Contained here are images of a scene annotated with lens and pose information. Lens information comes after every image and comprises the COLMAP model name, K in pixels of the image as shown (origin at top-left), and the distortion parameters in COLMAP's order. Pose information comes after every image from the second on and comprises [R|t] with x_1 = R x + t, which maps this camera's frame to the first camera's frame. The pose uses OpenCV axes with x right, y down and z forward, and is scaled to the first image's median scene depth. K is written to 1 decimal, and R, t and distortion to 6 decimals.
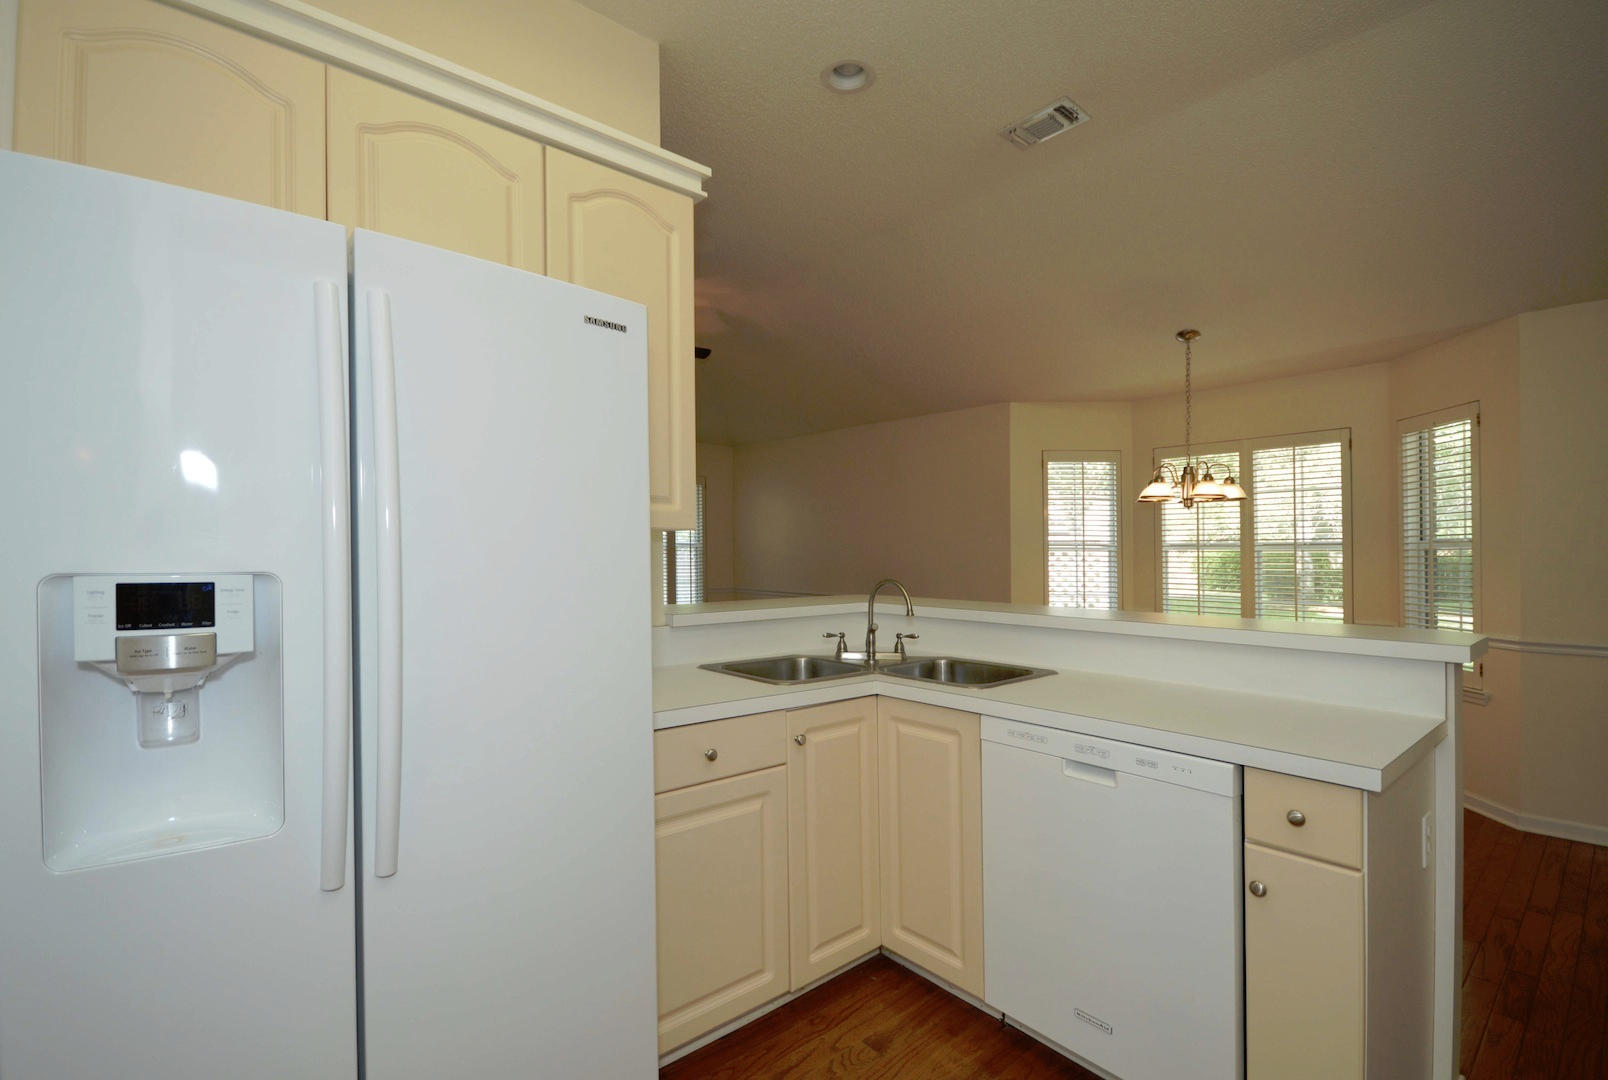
lens RADIAL K [[687.4, 0, 804.0], [0, 687.4, 540.0], [0, 0, 1]] dist [0.009420, -0.014811]
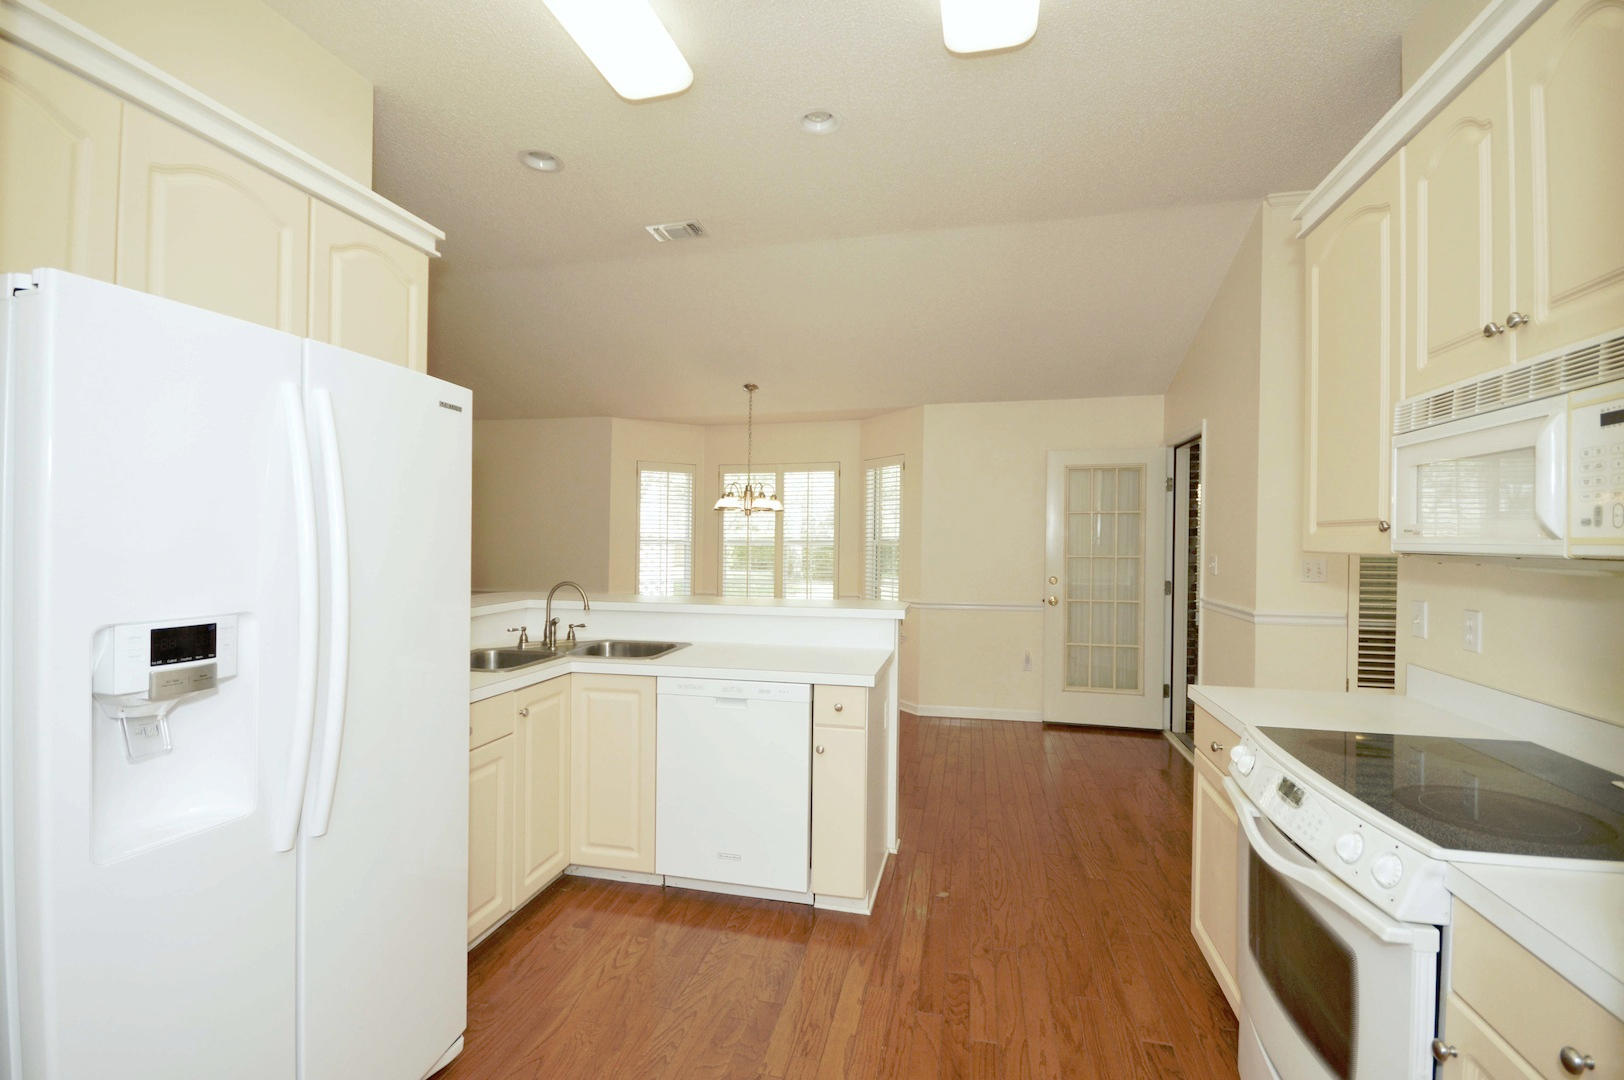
lens RADIAL K [[724.8, 0, 806.8], [0, 724.8, 545.8], [0, 0, 1]] dist [-0.003336, -0.000108]
pose [[0.789606, 0.000091, 0.613614, -0.385003], [-0.027598, 0.998993, 0.035366, -0.073834], [-0.612993, -0.044860, 0.788814, -0.336832]]
